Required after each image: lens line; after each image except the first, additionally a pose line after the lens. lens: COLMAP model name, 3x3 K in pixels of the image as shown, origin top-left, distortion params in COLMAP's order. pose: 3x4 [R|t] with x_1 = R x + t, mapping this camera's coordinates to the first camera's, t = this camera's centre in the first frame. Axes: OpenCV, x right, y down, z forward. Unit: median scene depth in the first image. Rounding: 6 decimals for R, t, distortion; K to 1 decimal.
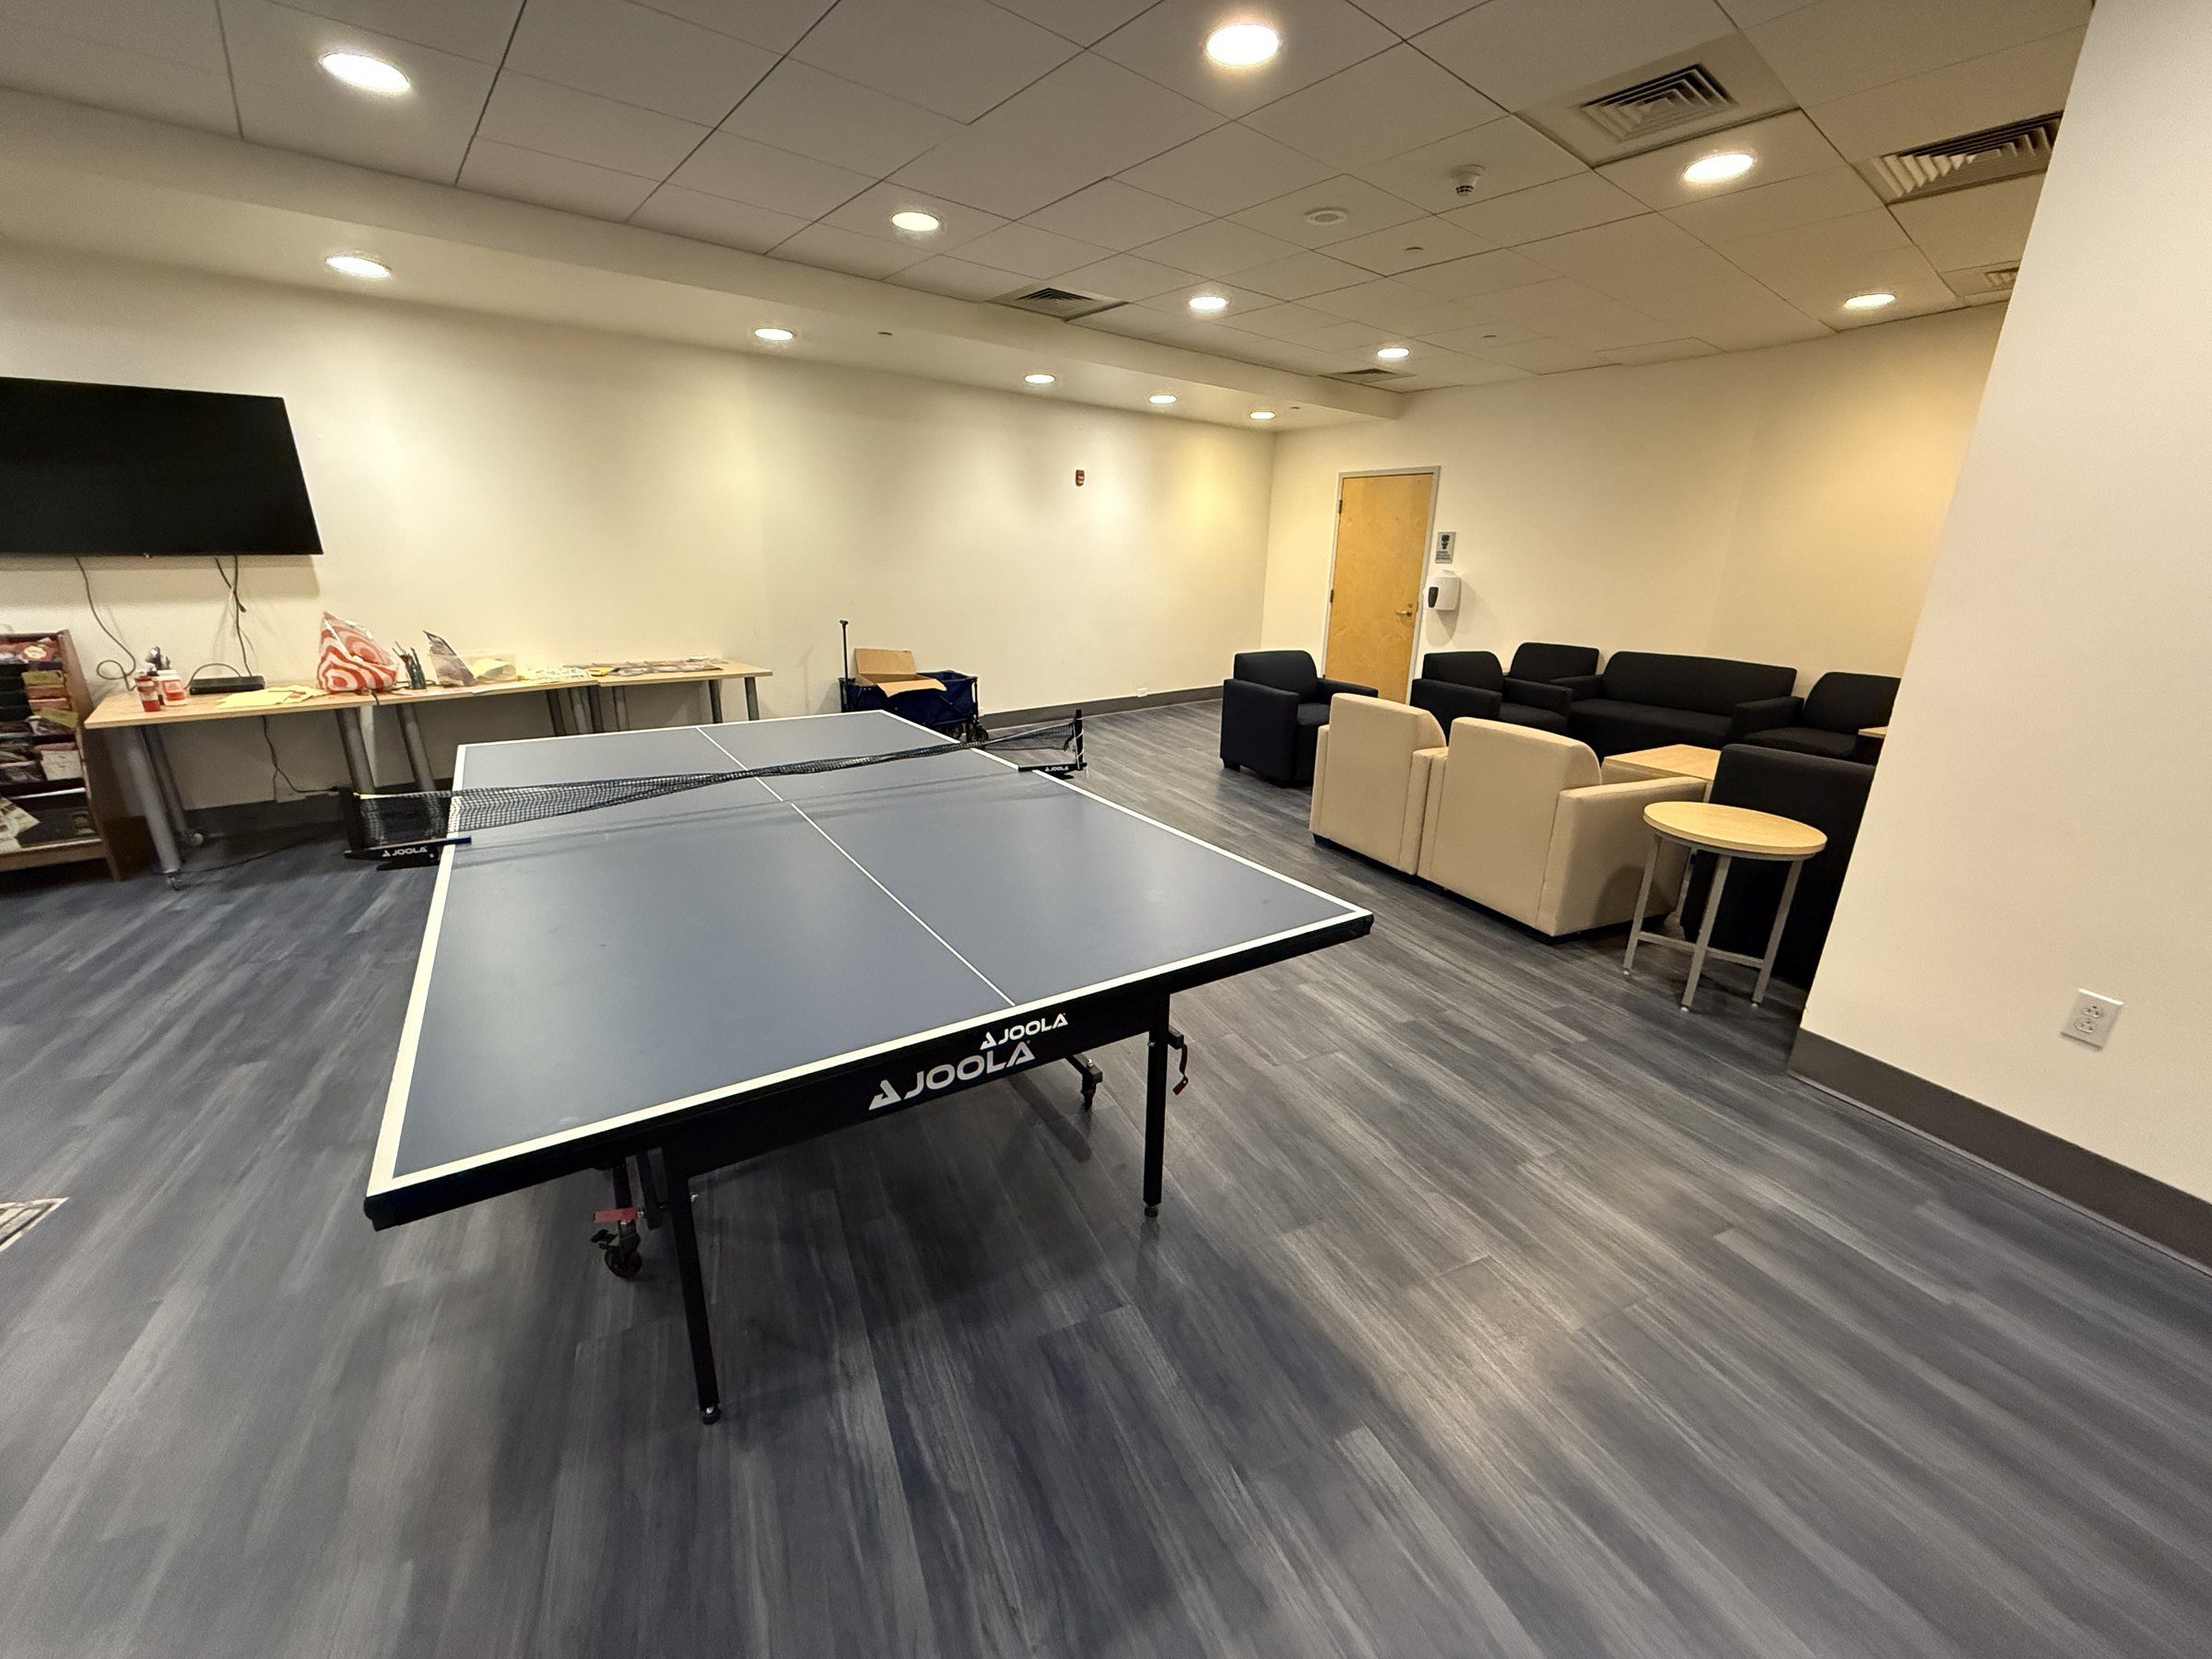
lens RADIAL K [[875.9, 0, 1106.0], [0, 875.9, 829.5], [0, 0, 1]] dist [-0.034214, 0.000098]
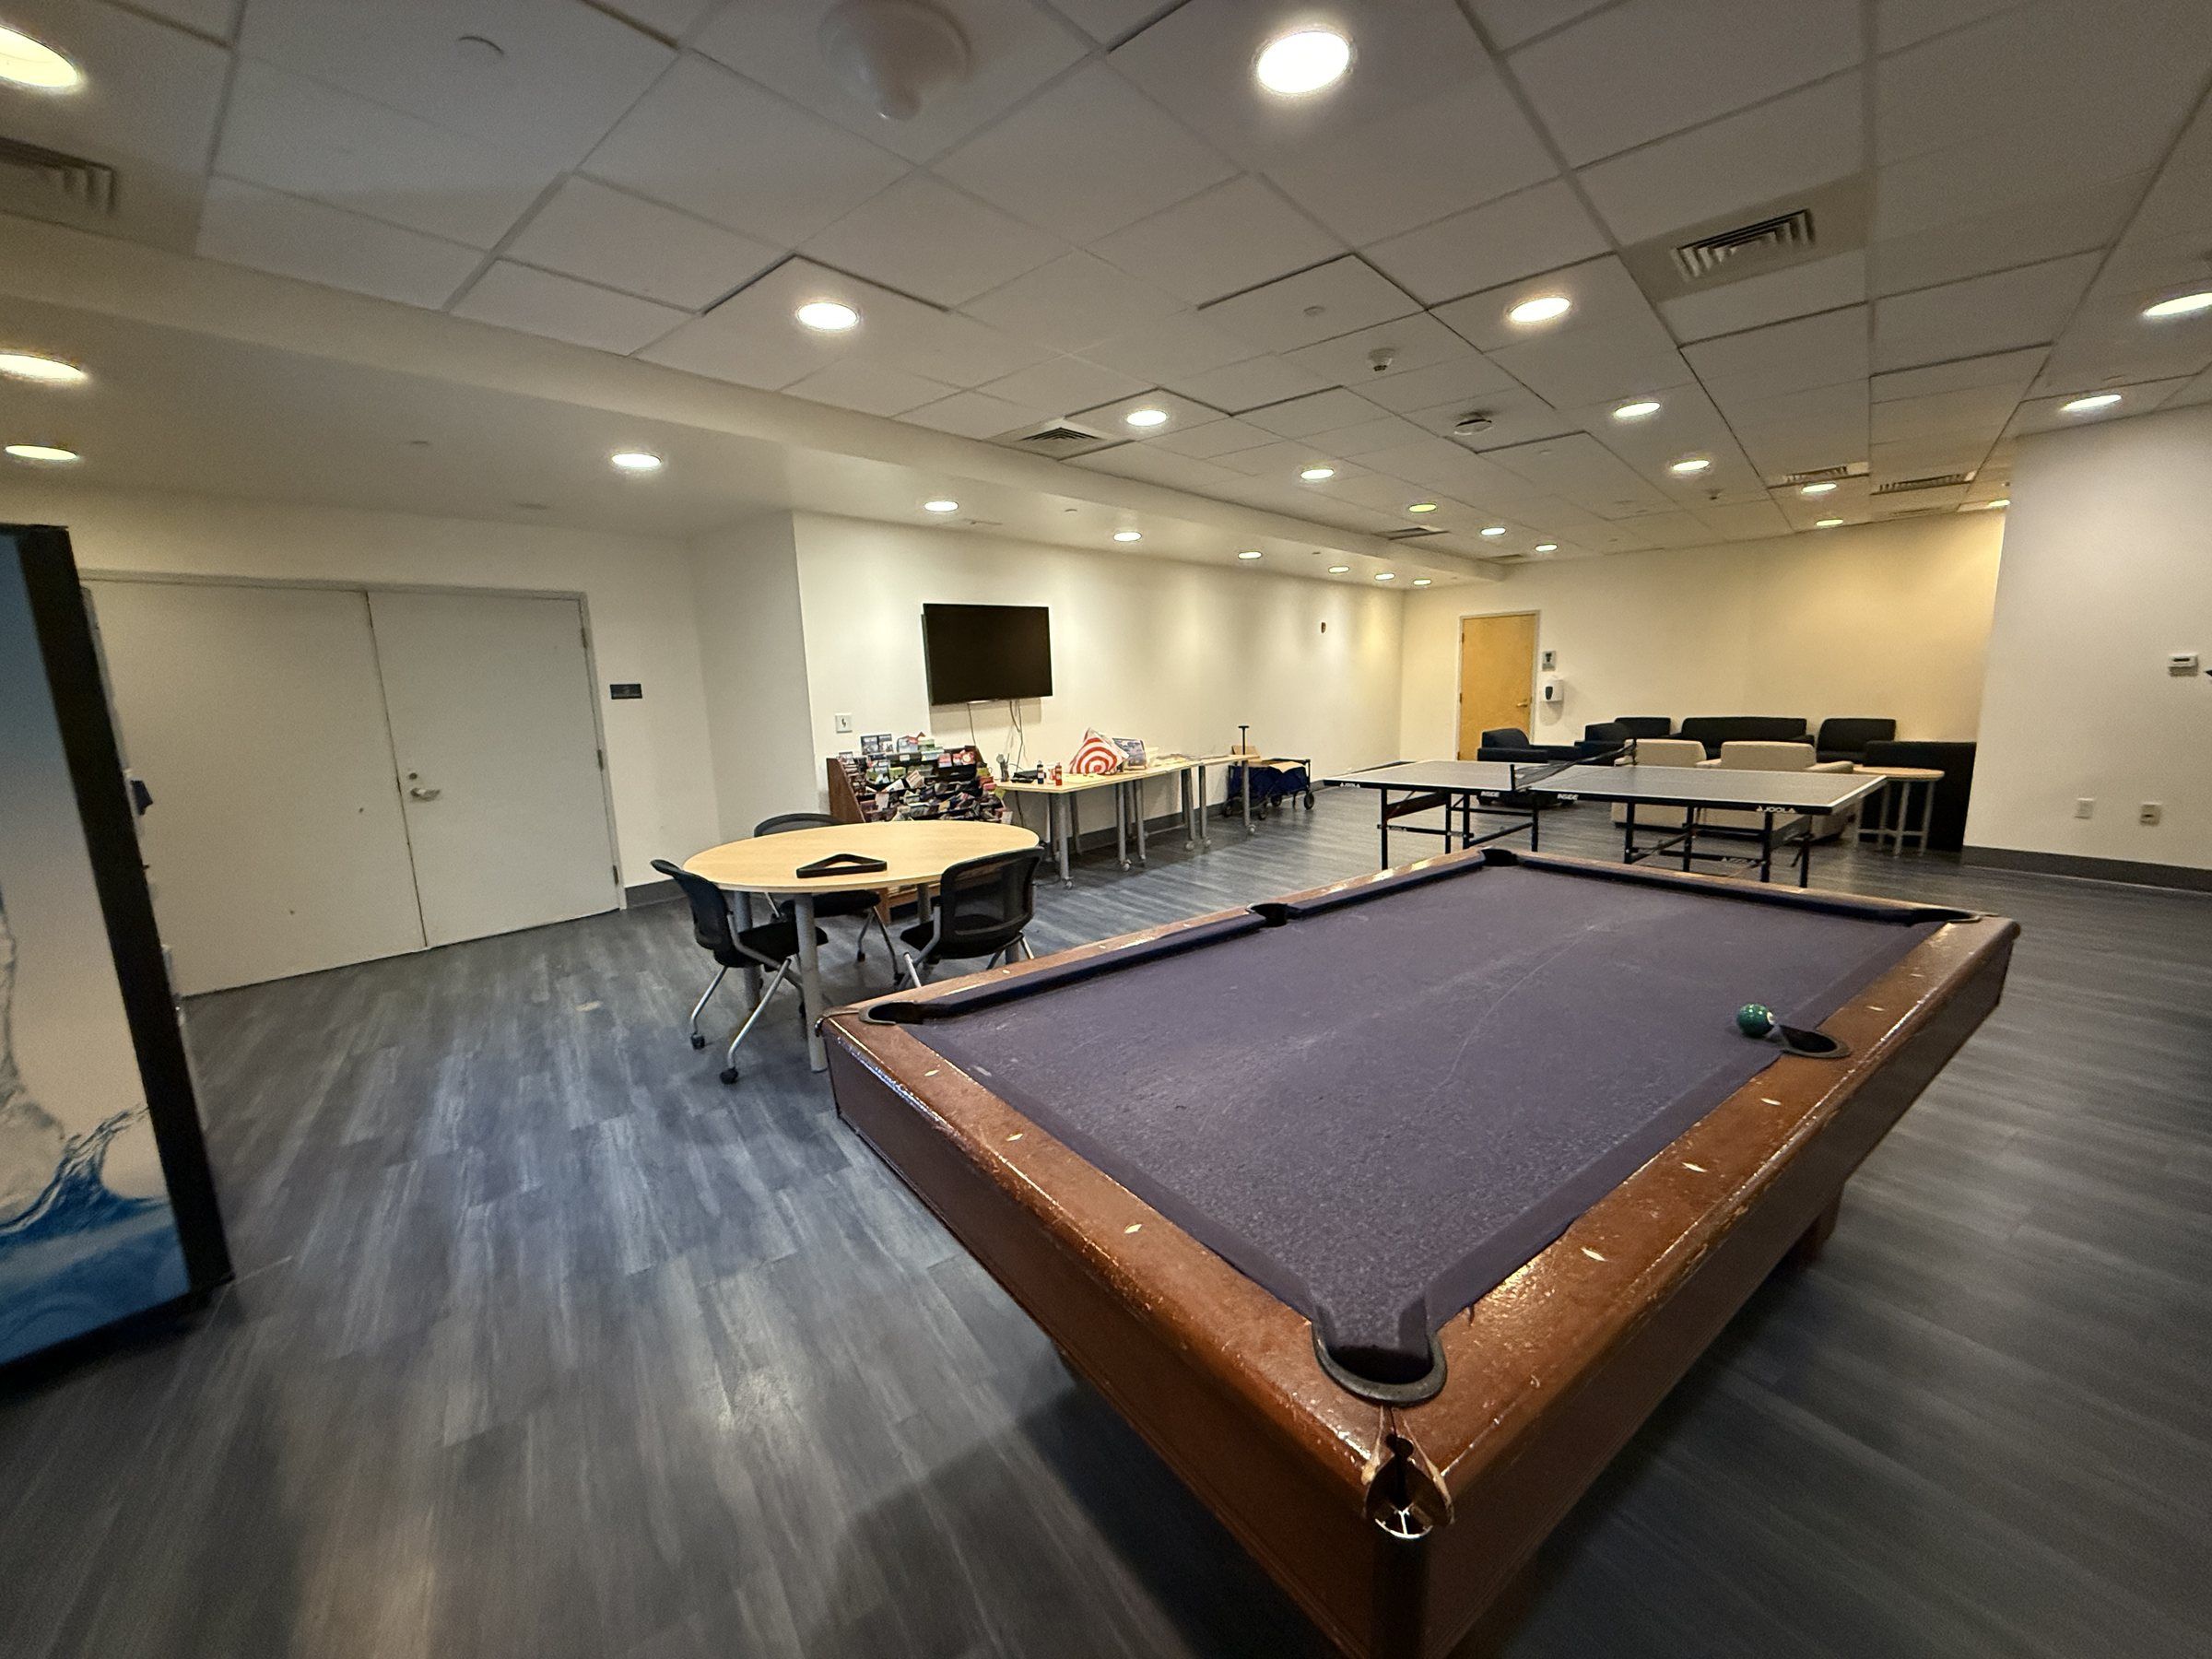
lens RADIAL K [[870.1, 0, 1106.0], [0, 870.1, 829.5], [0, 0, 1]] dist [0.020687, -0.000084]
pose [[0.987676, -0.066856, 0.141514, -0.750863], [0.082961, 0.990336, -0.111144, 0.093259], [-0.132716, 0.121515, 0.983677, -0.461990]]
